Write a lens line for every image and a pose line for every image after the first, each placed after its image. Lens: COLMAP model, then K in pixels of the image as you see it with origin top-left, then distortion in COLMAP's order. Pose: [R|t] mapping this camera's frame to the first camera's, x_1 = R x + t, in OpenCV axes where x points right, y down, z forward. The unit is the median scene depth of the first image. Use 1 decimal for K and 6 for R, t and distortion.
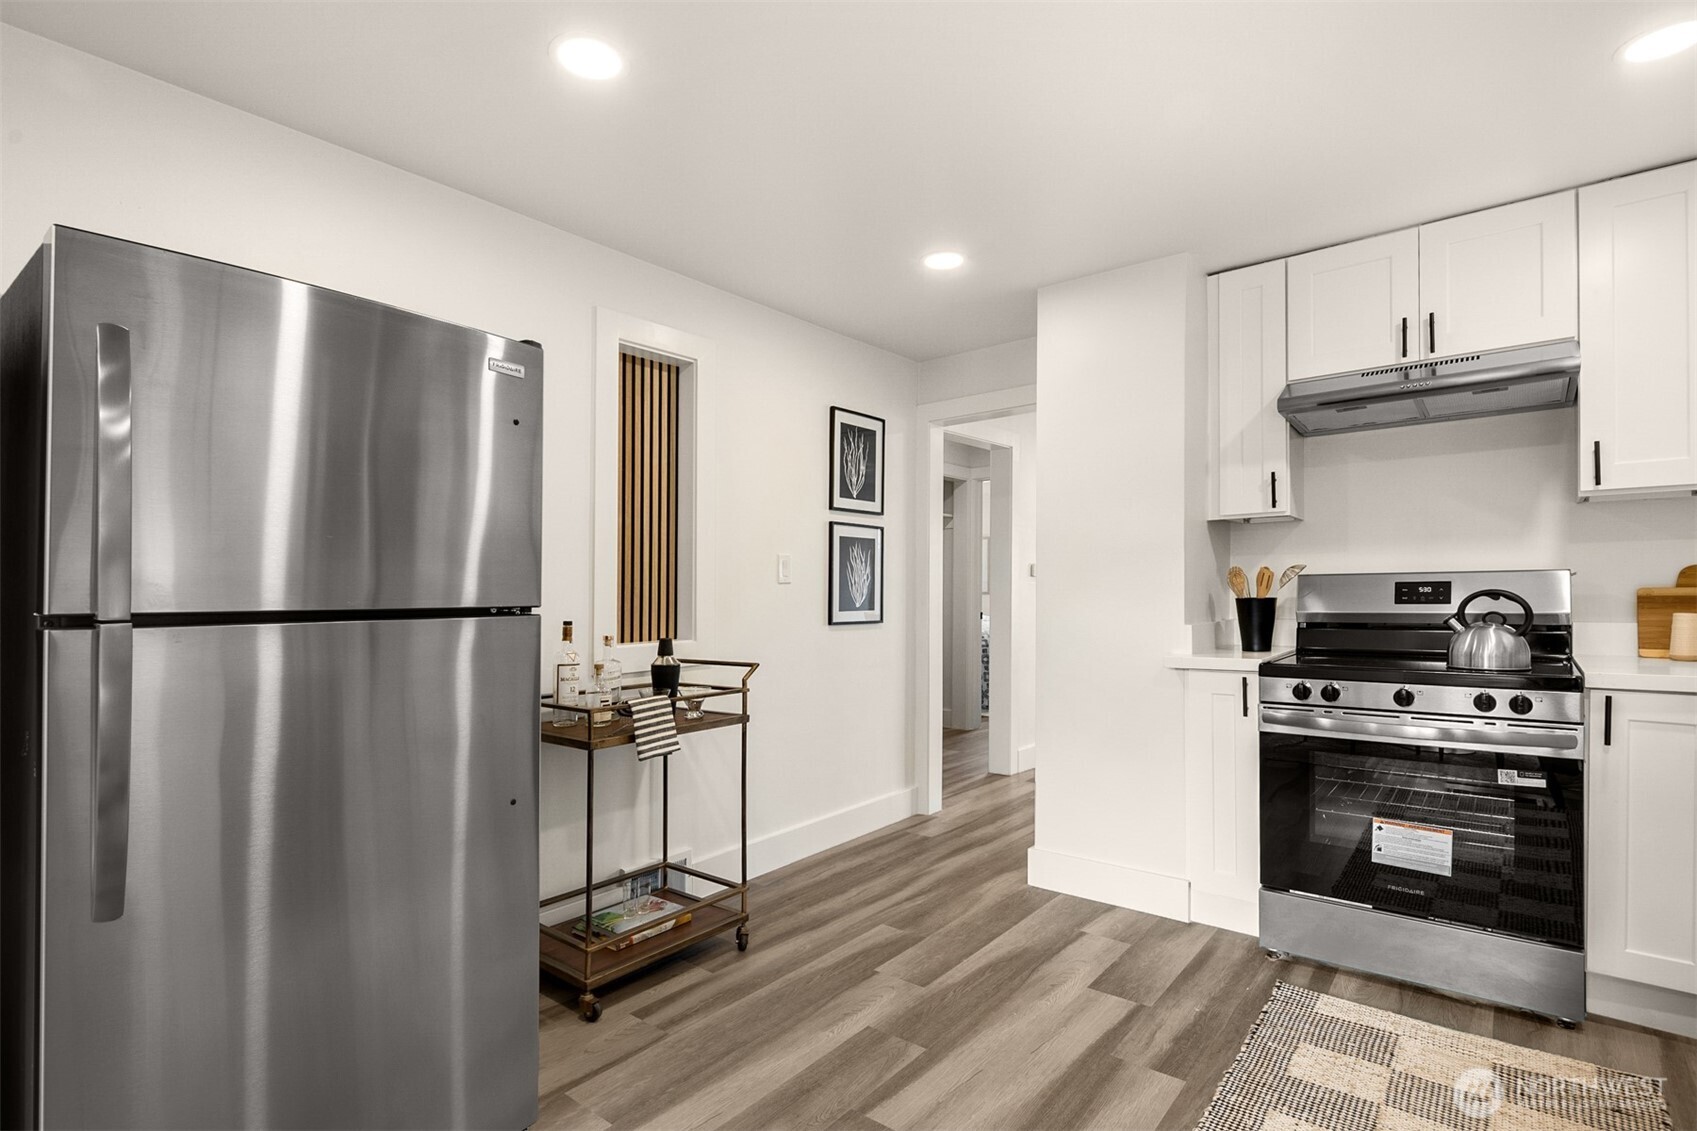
lens RADIAL K [[822.6, 0, 844.0], [0, 822.6, 582.2], [0, 0, 1]] dist [0.007408, -0.006783]
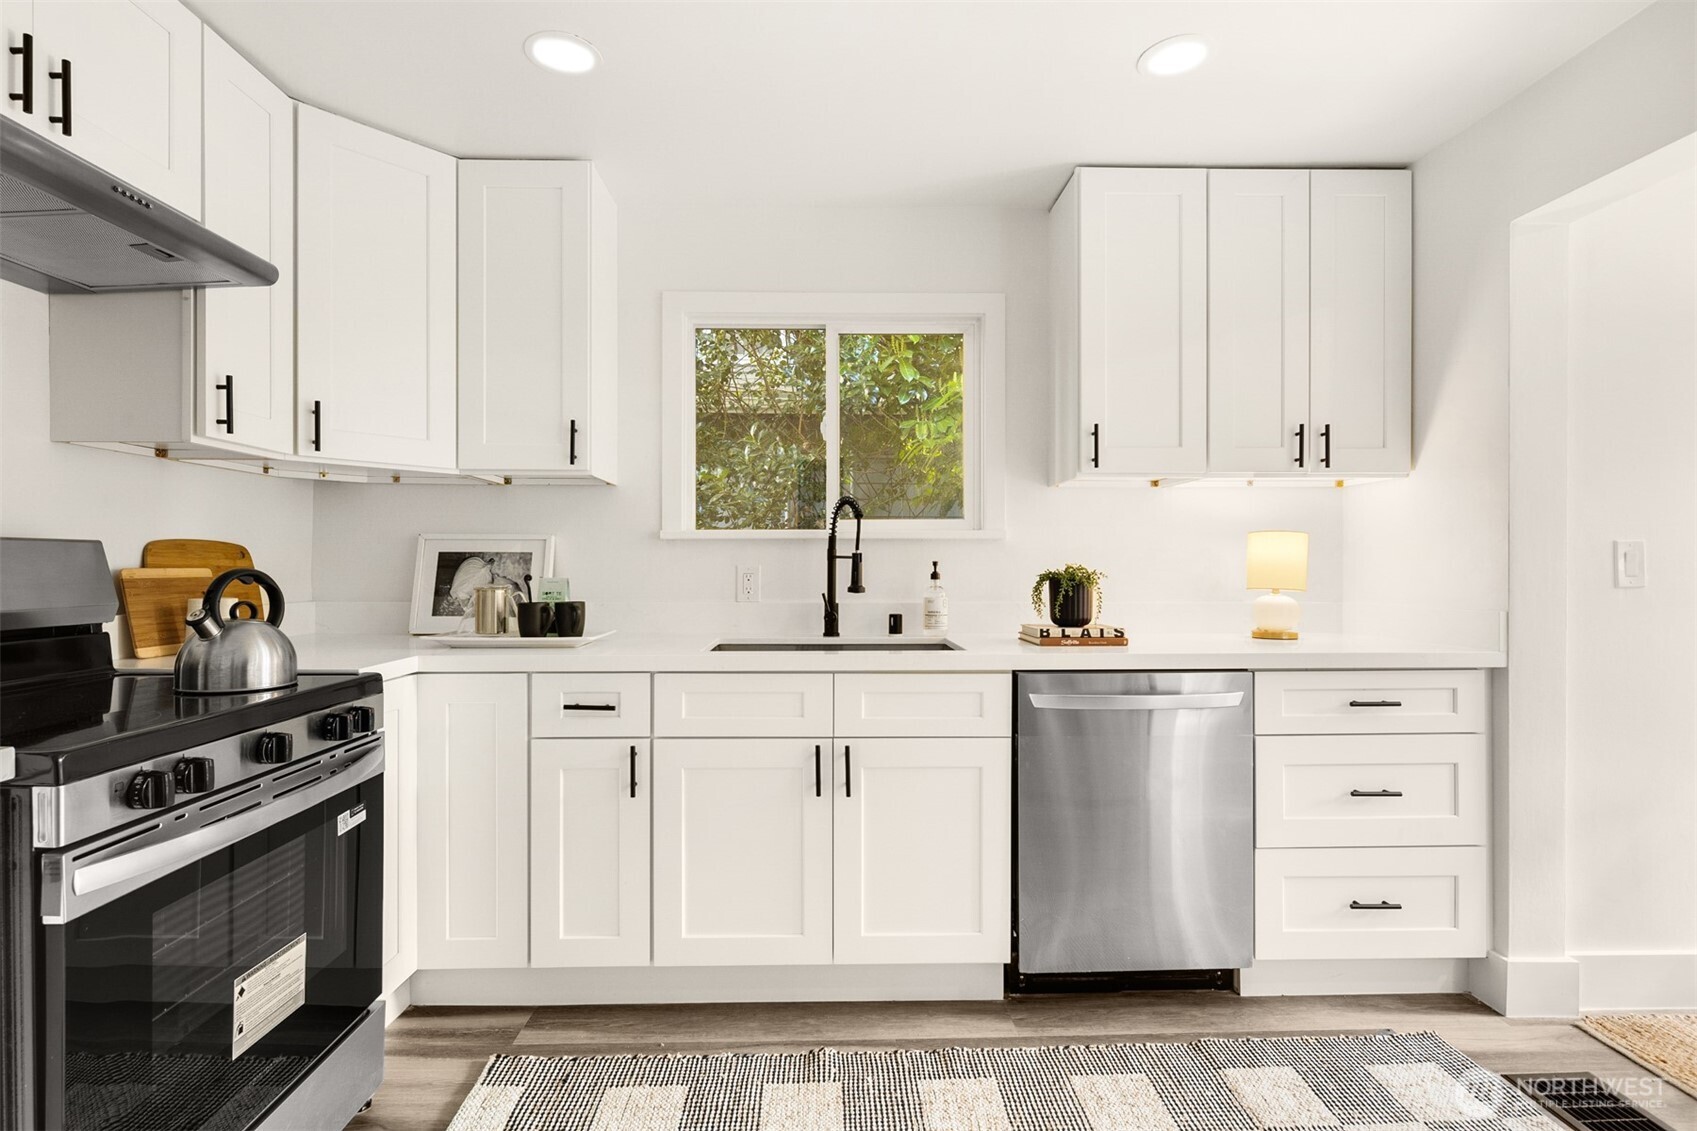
lens RADIAL K [[822.6, 0, 838.9], [0, 822.6, 568.7], [0, 0, 1]] dist [0.007408, -0.006783]
pose [[-0.648327, 0.004420, 0.761349, -0.043854], [-0.003895, 0.999951, -0.009122, 0.011769], [-0.761352, -0.008879, -0.648278, 1.013057]]
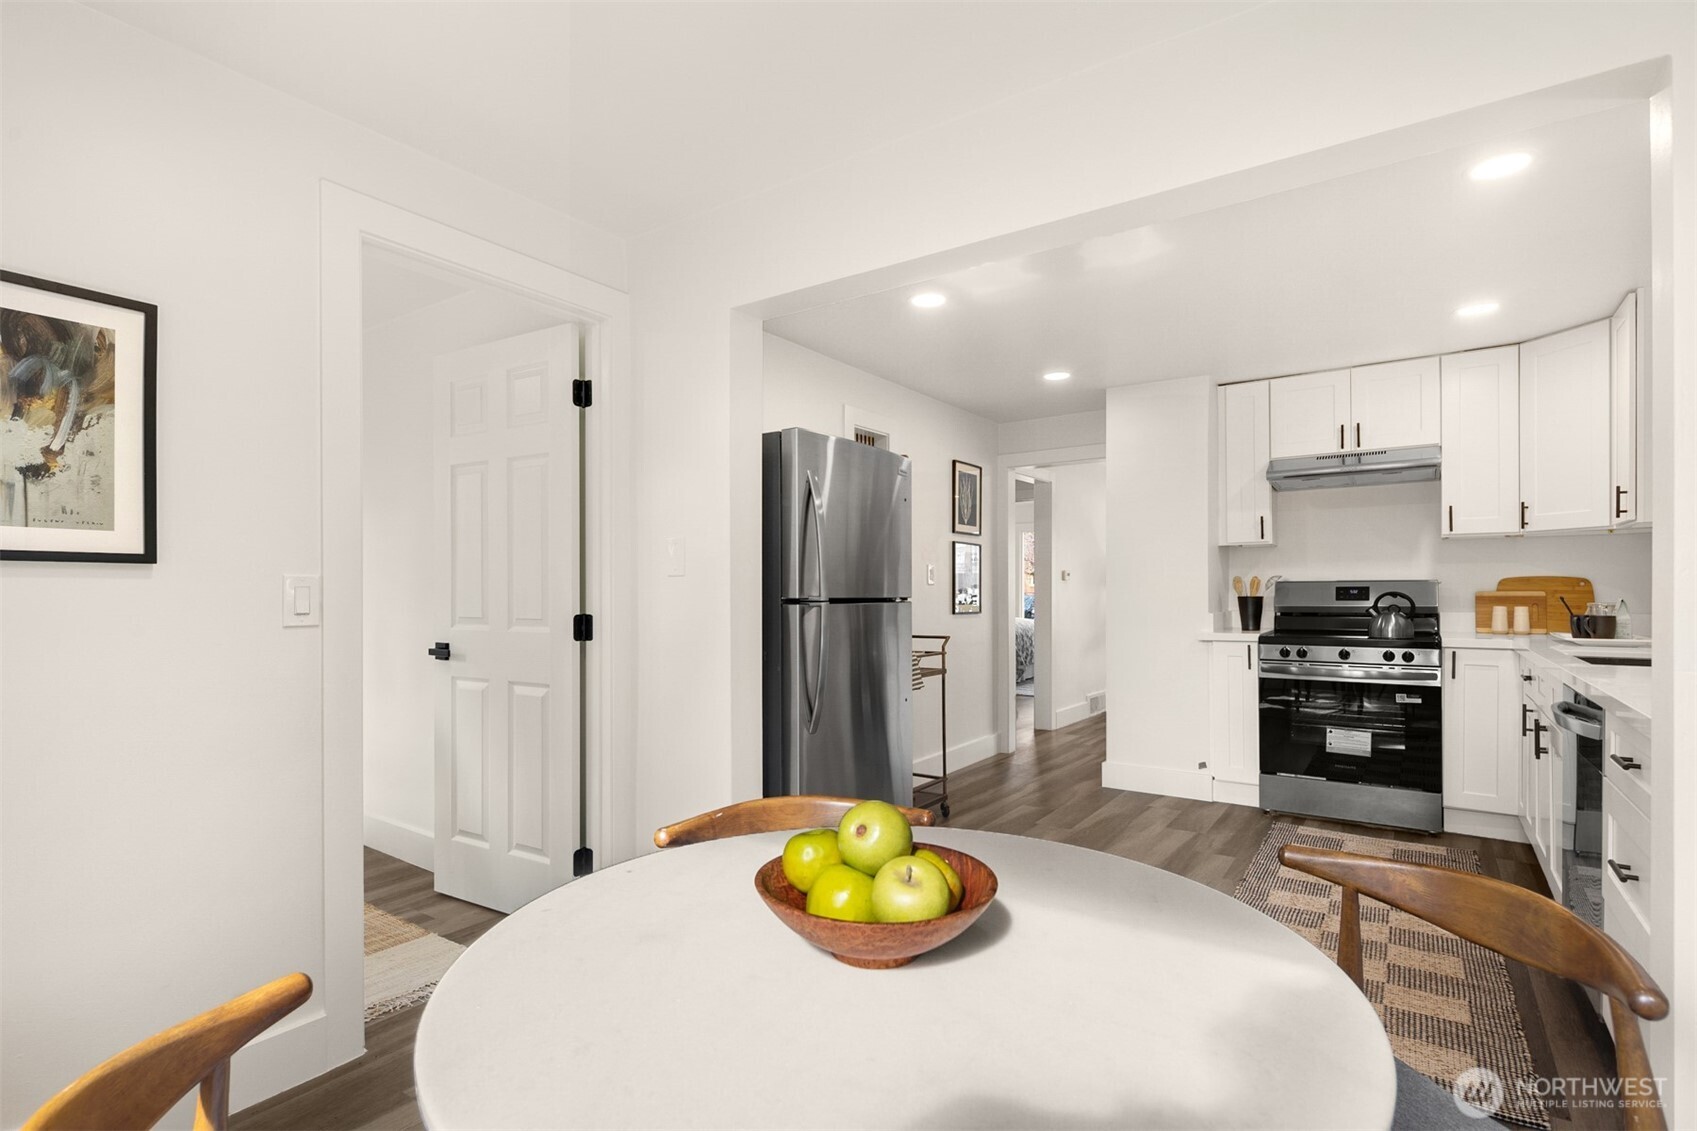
lens RADIAL K [[822.6, 0, 846.6], [0, 822.6, 572.4], [0, 0, 1]] dist [0.007408, -0.006783]
pose [[0.996990, 0.006440, 0.077265, -0.462395], [-0.005757, 0.999942, -0.009060, -0.009027], [-0.077319, 0.008588, 0.996969, -0.599322]]
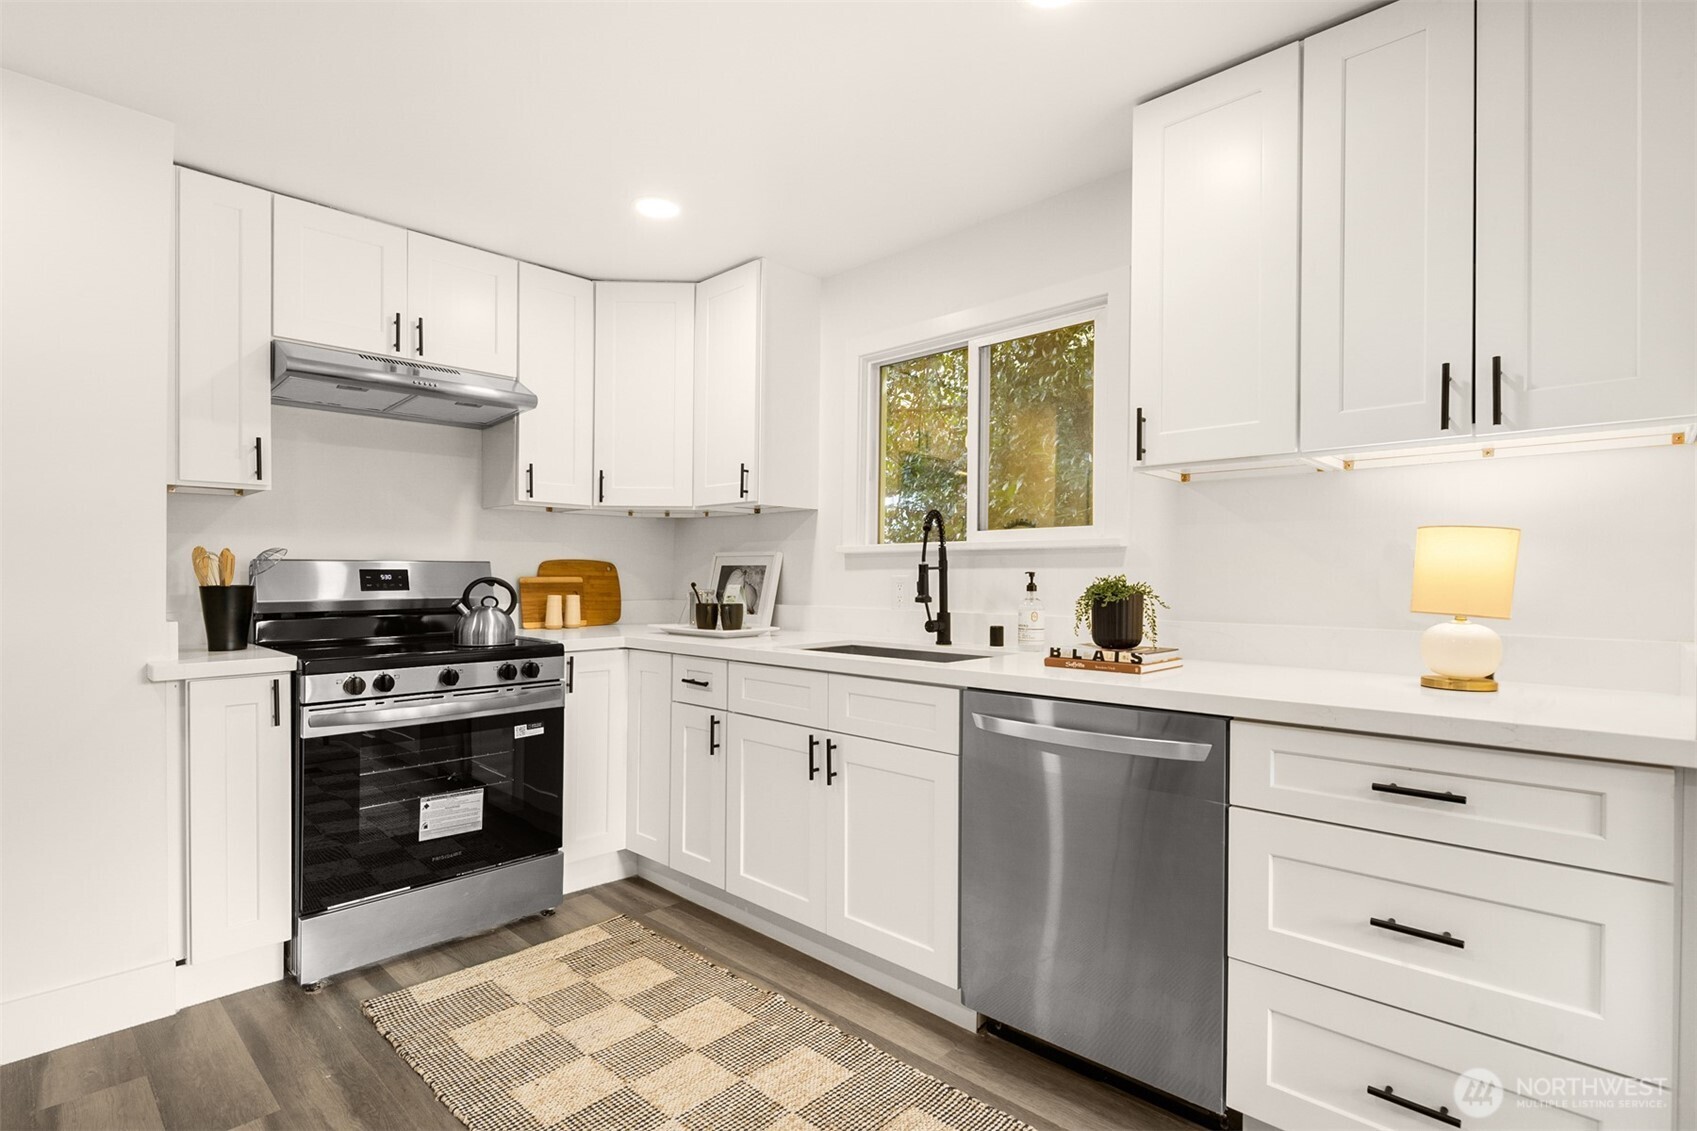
lens RADIAL K [[822.6, 0, 846.7], [0, 822.6, 581.8], [0, 0, 1]] dist [0.007408, -0.006783]
pose [[0.079832, 0.000537, 0.996808, -0.329947], [-0.015047, 0.999887, 0.000666, 0.006460], [-0.996695, -0.015052, 0.079831, 0.376126]]
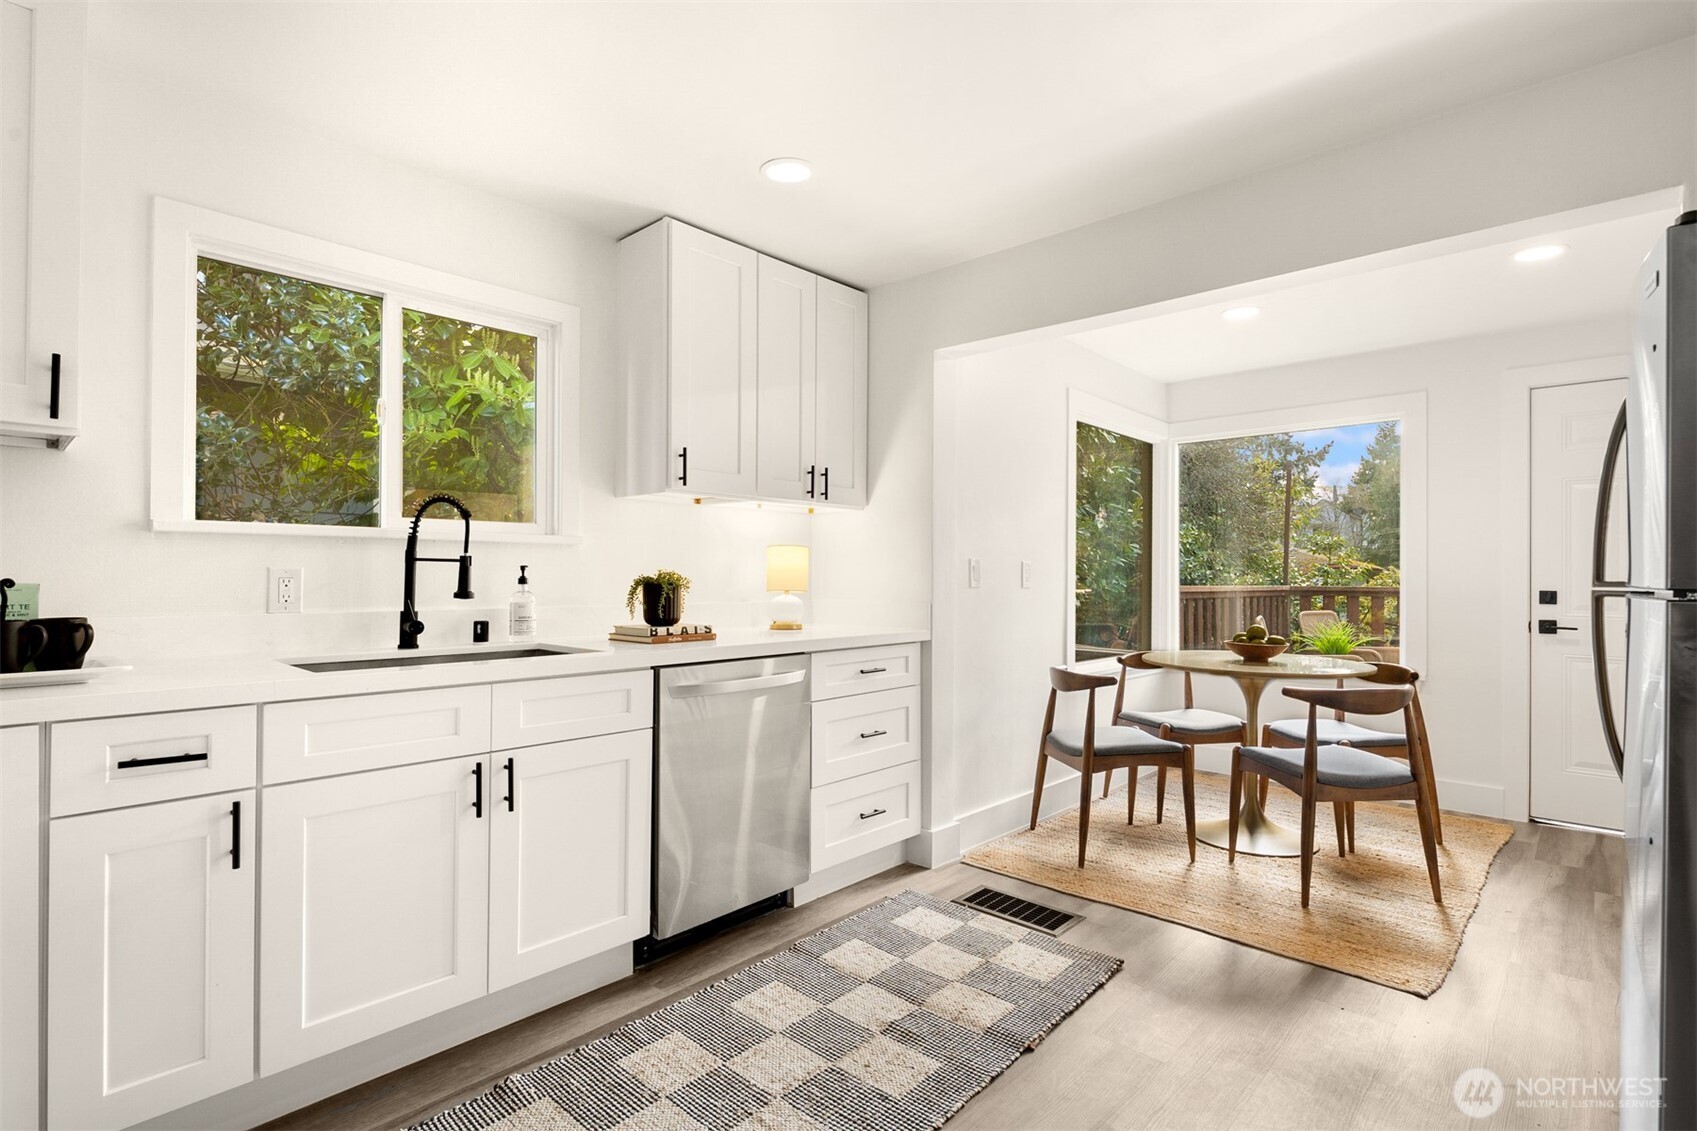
lens RADIAL K [[822.6, 0, 840.2], [0, 822.6, 570.9], [0, 0, 1]] dist [0.007408, -0.006783]
pose [[-0.997931, 0.000562, 0.064286, 0.214880], [-0.000447, 0.999877, -0.015677, 0.014690], [-0.064287, -0.015674, -0.997808, 1.241816]]
